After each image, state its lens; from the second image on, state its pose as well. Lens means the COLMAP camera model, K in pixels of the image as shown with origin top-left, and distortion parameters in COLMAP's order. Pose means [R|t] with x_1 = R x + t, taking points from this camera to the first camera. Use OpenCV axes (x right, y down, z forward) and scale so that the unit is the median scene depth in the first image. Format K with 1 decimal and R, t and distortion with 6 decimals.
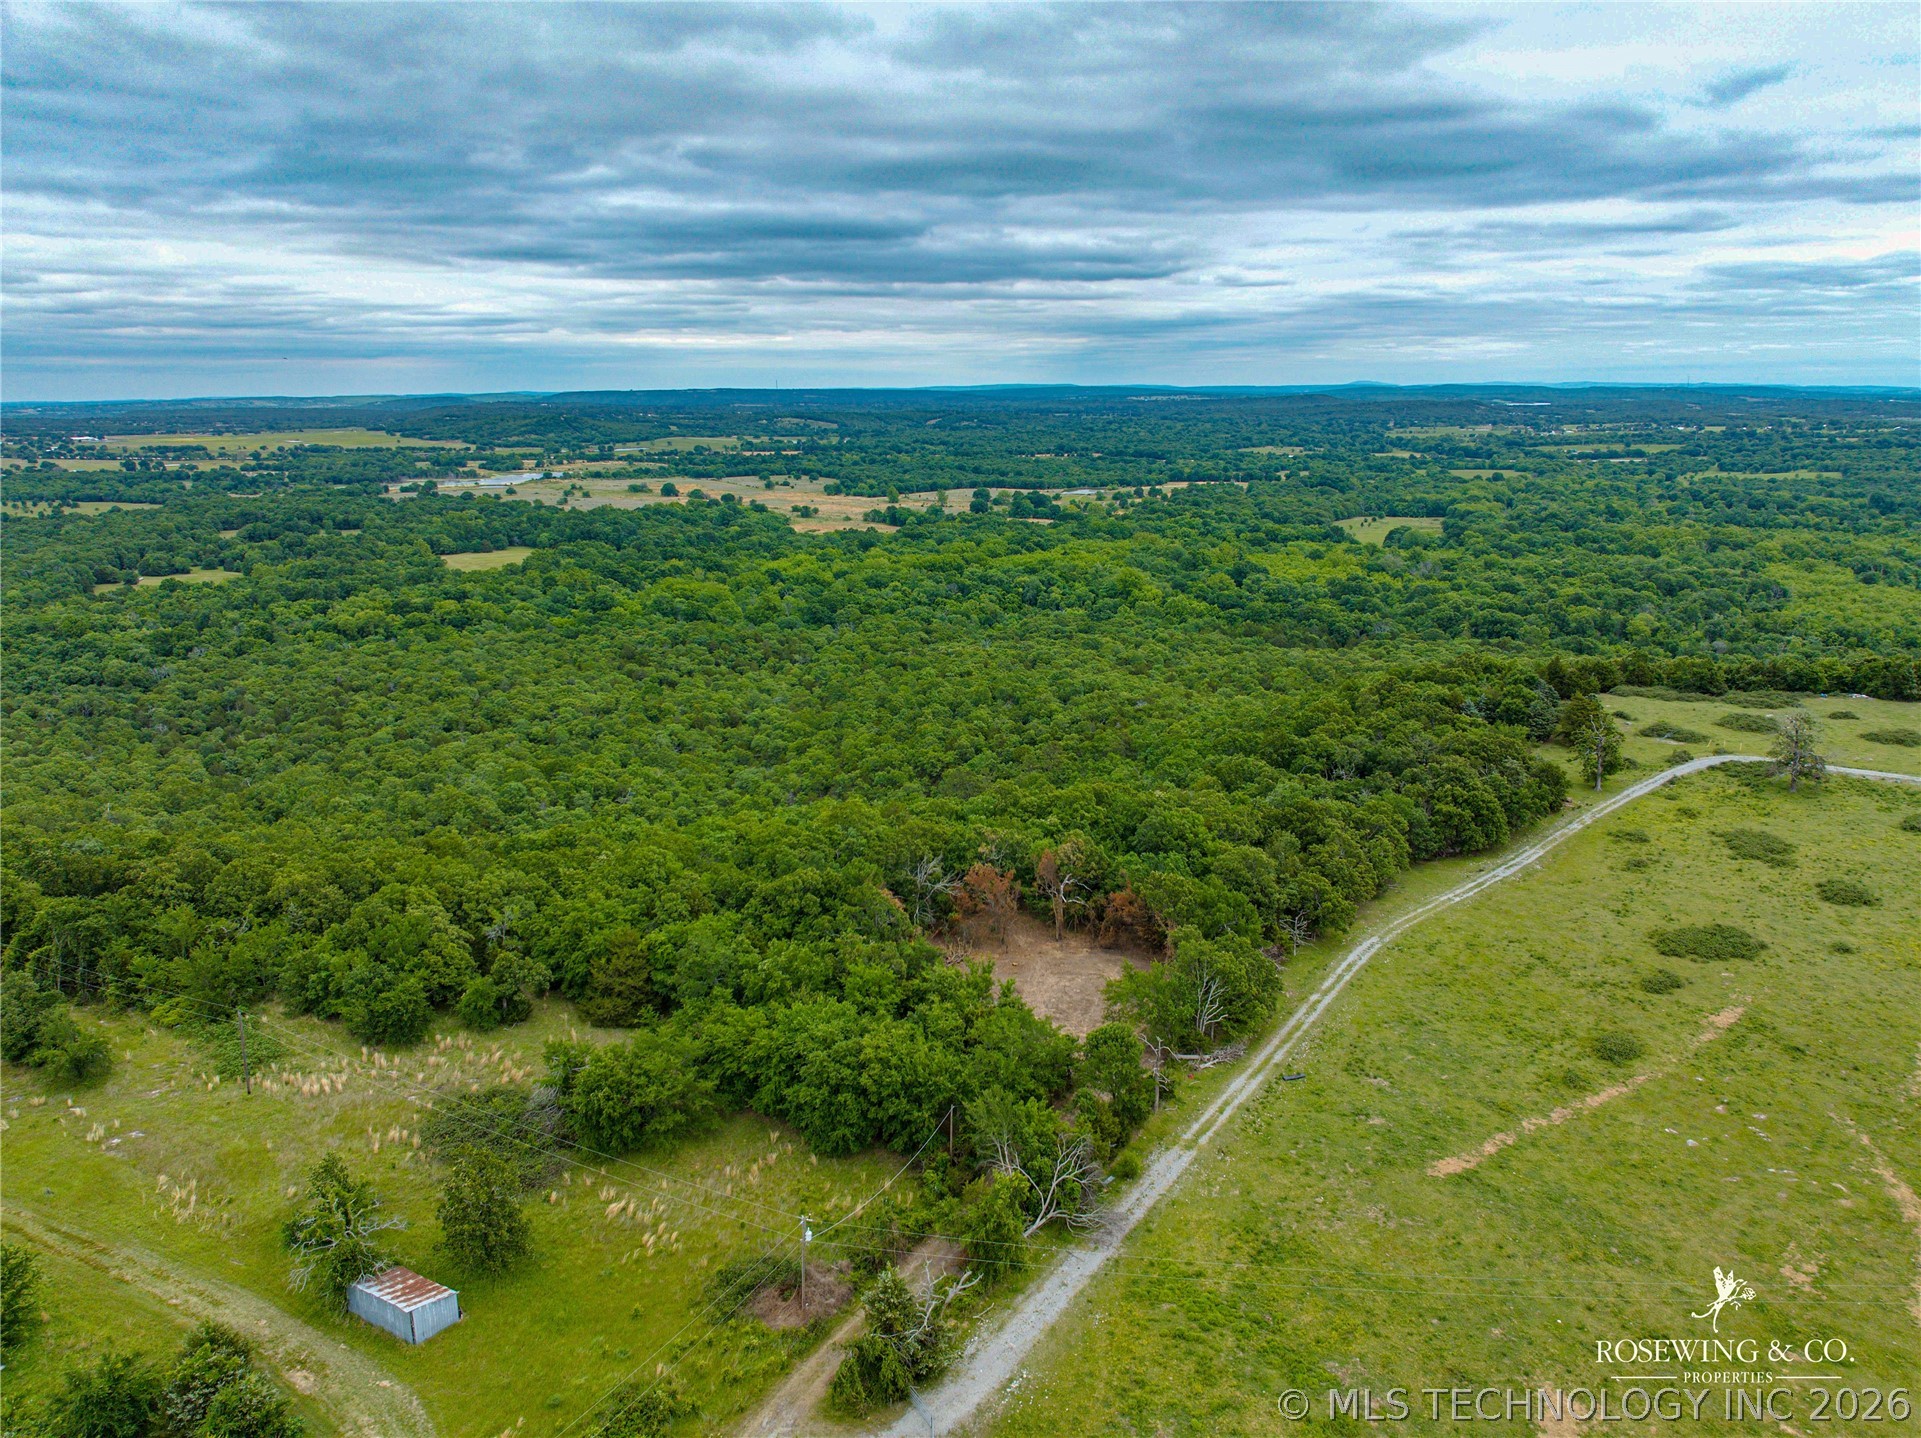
lens RADIAL K [[1347.5, 0, 966.8], [0, 1347.5, 726.7], [0, 0, 1]] dist [-0.032899, -0.006273]
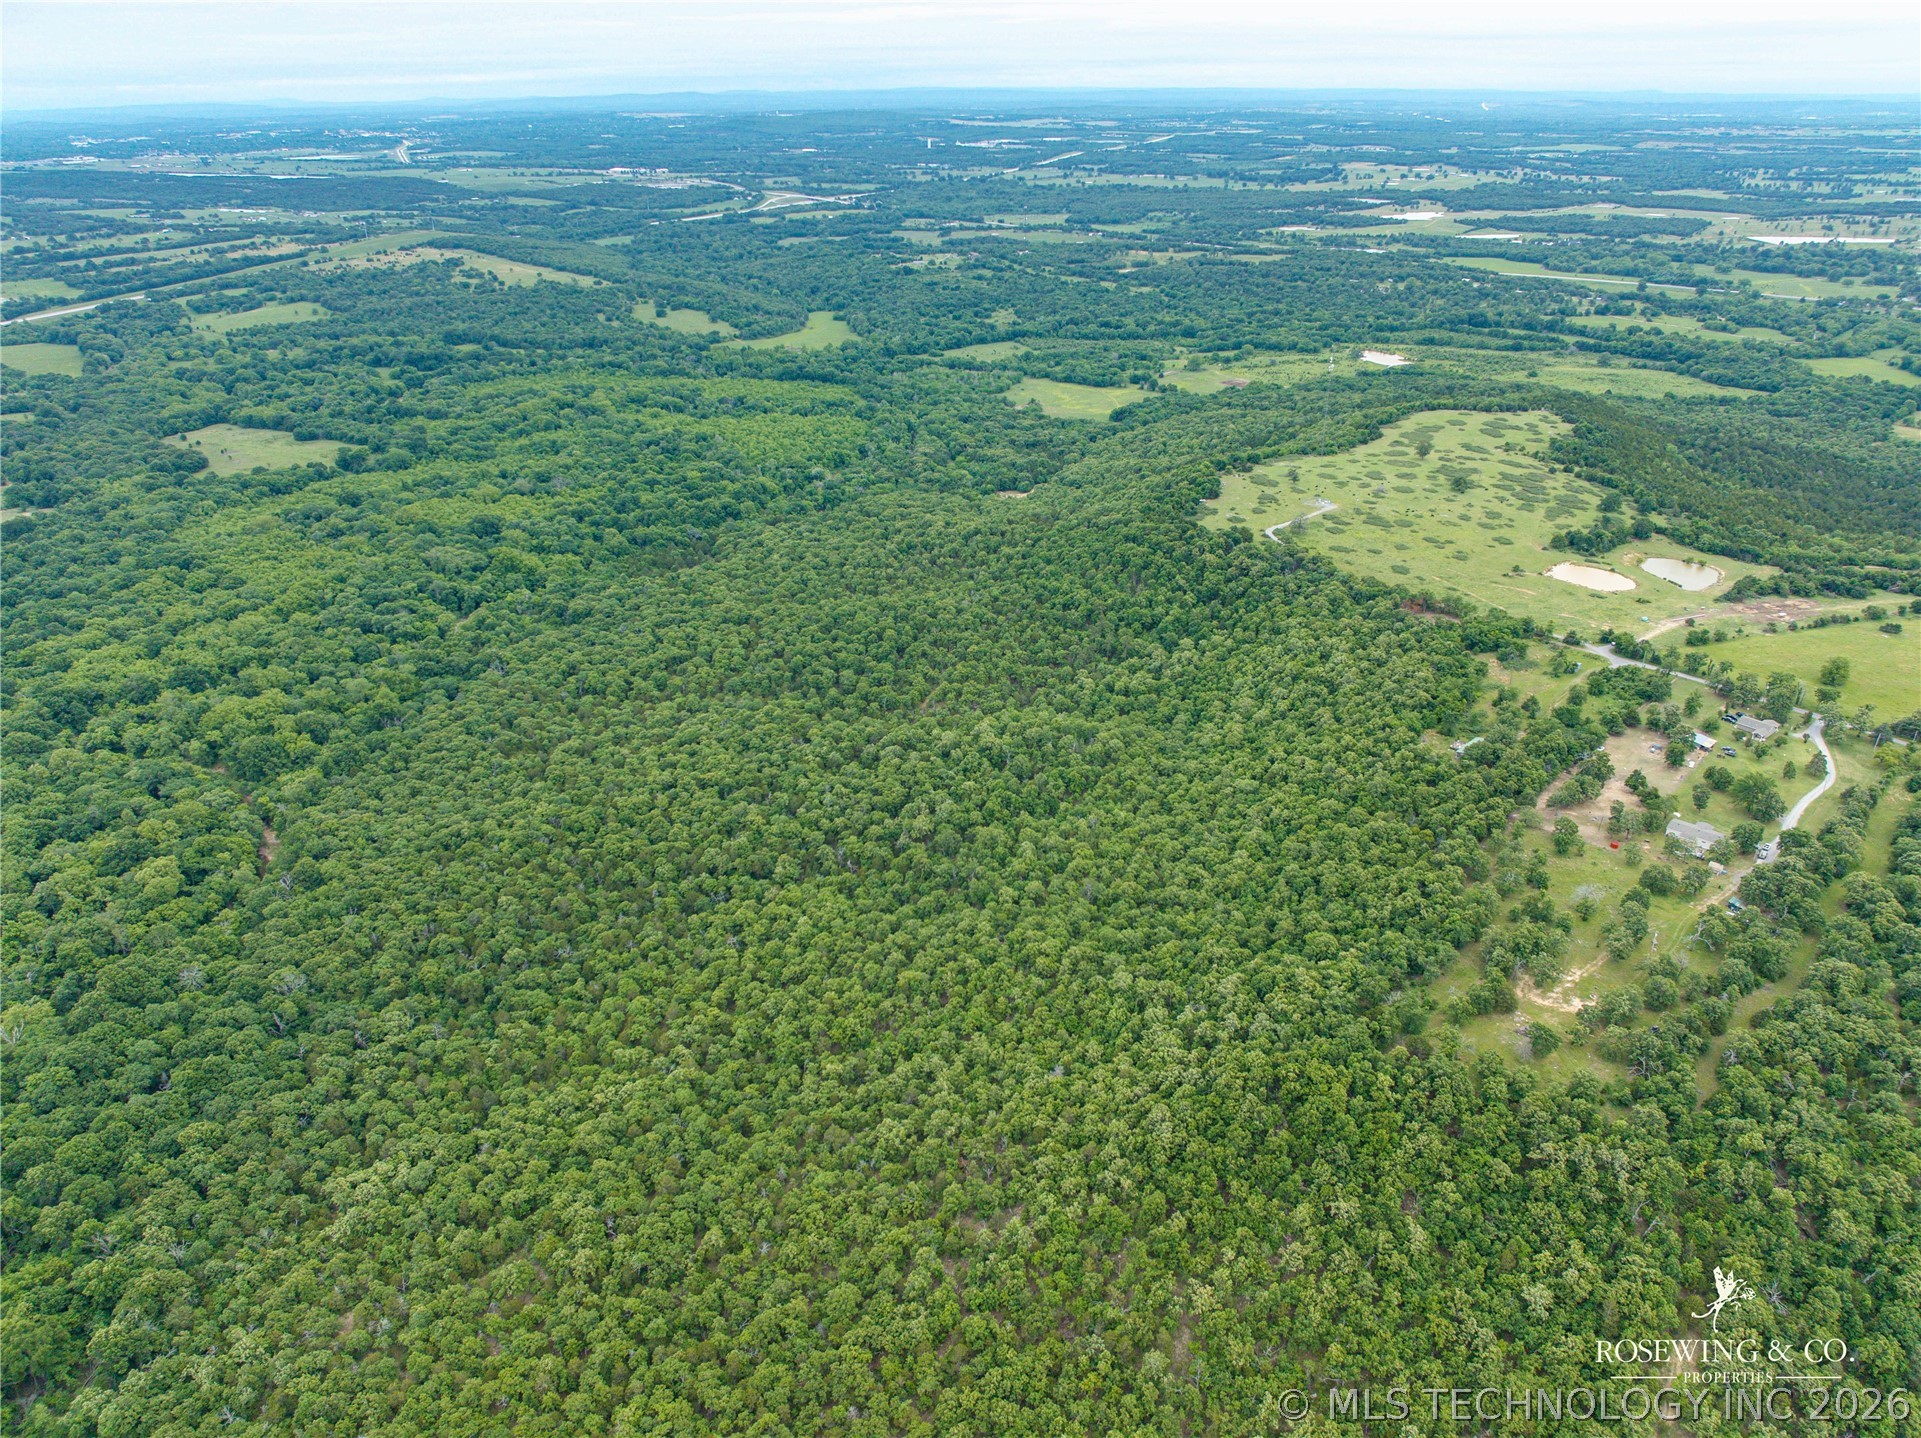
lens RADIAL K [[1354.9, 0, 964.6], [0, 1354.9, 682.6], [0, 0, 1]] dist [-0.029832, -0.008491]
pose [[0.265857, -0.388030, 0.882469, -0.910285], [0.246169, 0.912390, 0.327025, -0.305079], [-0.932052, 0.130295, 0.338087, 0.206405]]
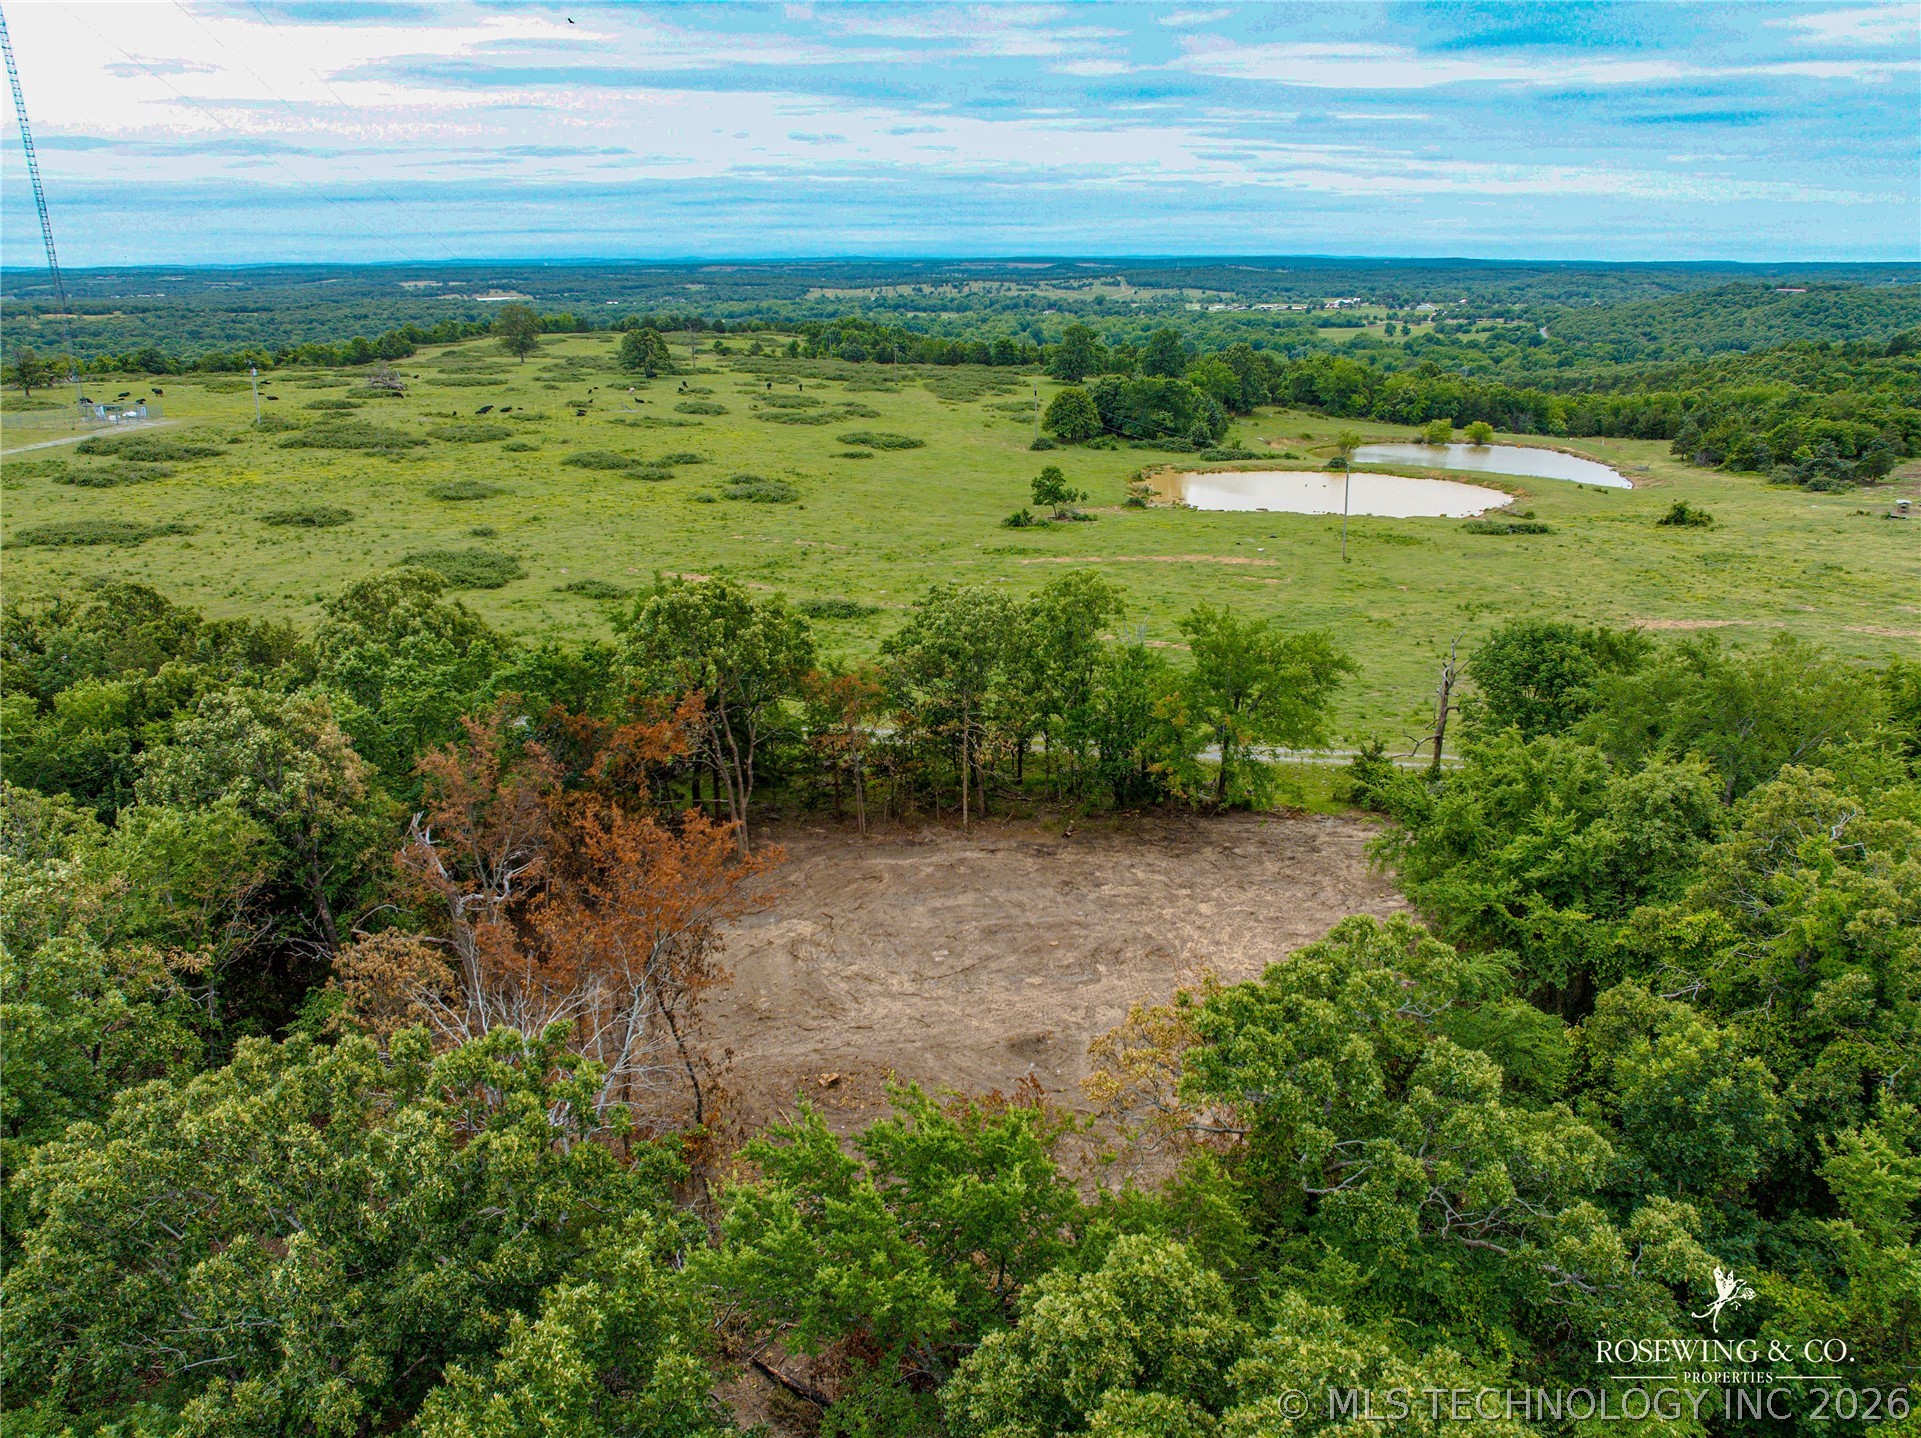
lens RADIAL K [[1352.1, 0, 967.9], [0, 1352.1, 715.5], [0, 0, 1]] dist [-0.041543, 0.005992]
pose [[-0.354939, -0.294304, 0.887357, -0.038990], [0.239181, 0.888983, 0.390515, 0.005435], [-0.903776, 0.350848, -0.245143, 0.224563]]
